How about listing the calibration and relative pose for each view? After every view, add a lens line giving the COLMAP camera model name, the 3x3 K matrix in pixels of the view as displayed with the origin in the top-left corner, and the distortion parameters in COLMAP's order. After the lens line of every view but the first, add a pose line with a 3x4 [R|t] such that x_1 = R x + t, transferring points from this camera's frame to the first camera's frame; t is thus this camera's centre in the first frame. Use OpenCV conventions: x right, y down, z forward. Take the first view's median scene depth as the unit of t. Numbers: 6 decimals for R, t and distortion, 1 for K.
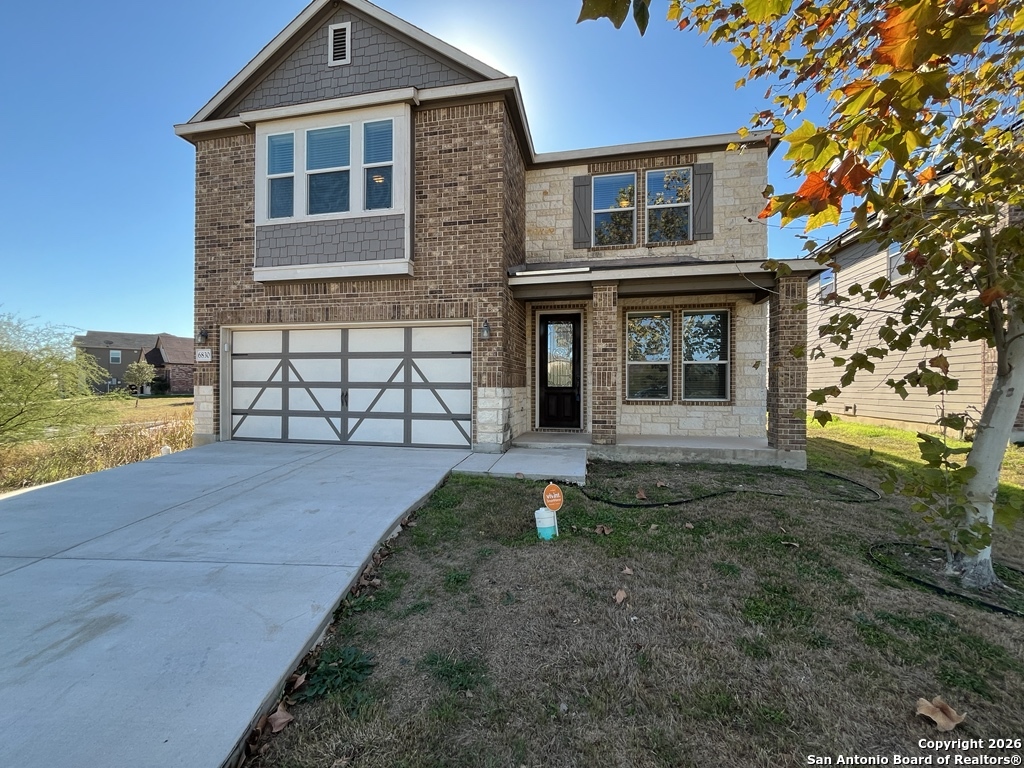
lens RADIAL K [[413.5, 0, 513.1], [0, 413.5, 385.6], [0, 0, 1]] dist [-0.003741, -0.000236]
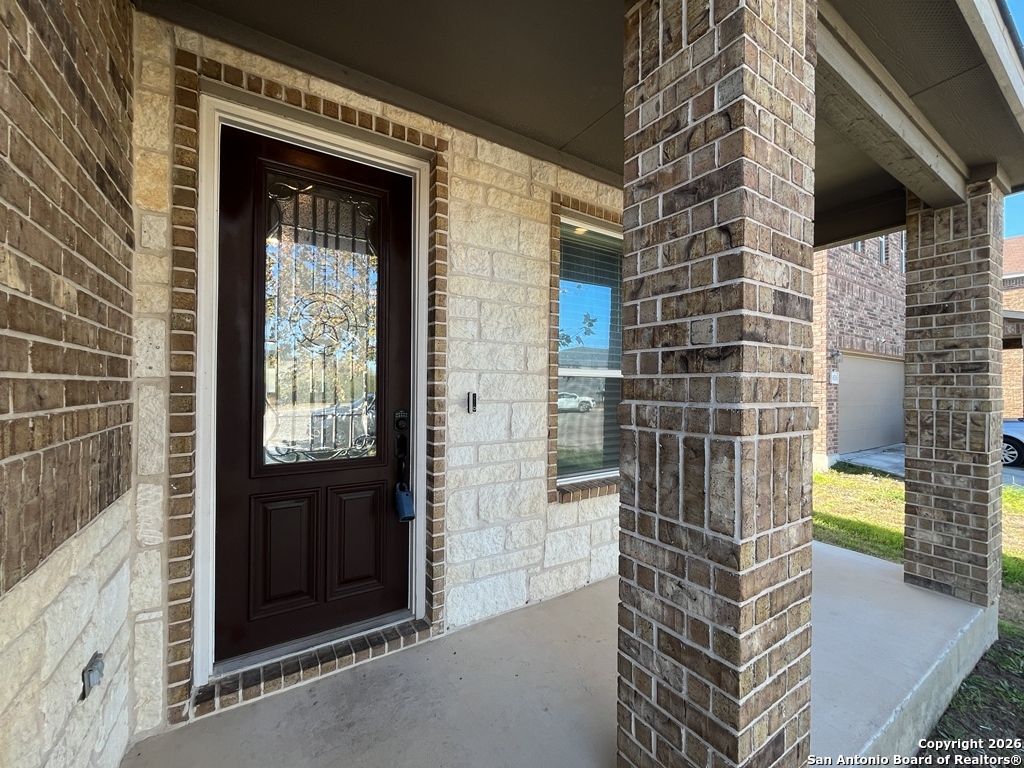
lens RADIAL K [[413.5, 0, 520.7], [0, 413.5, 384.2], [0, 0, 1]] dist [-0.003741, -0.000236]
pose [[0.715126, 0.007177, 0.698958, 0.027787], [-0.006937, 0.999971, -0.003170, -0.042628], [-0.698961, -0.002581, 0.715155, 0.759856]]
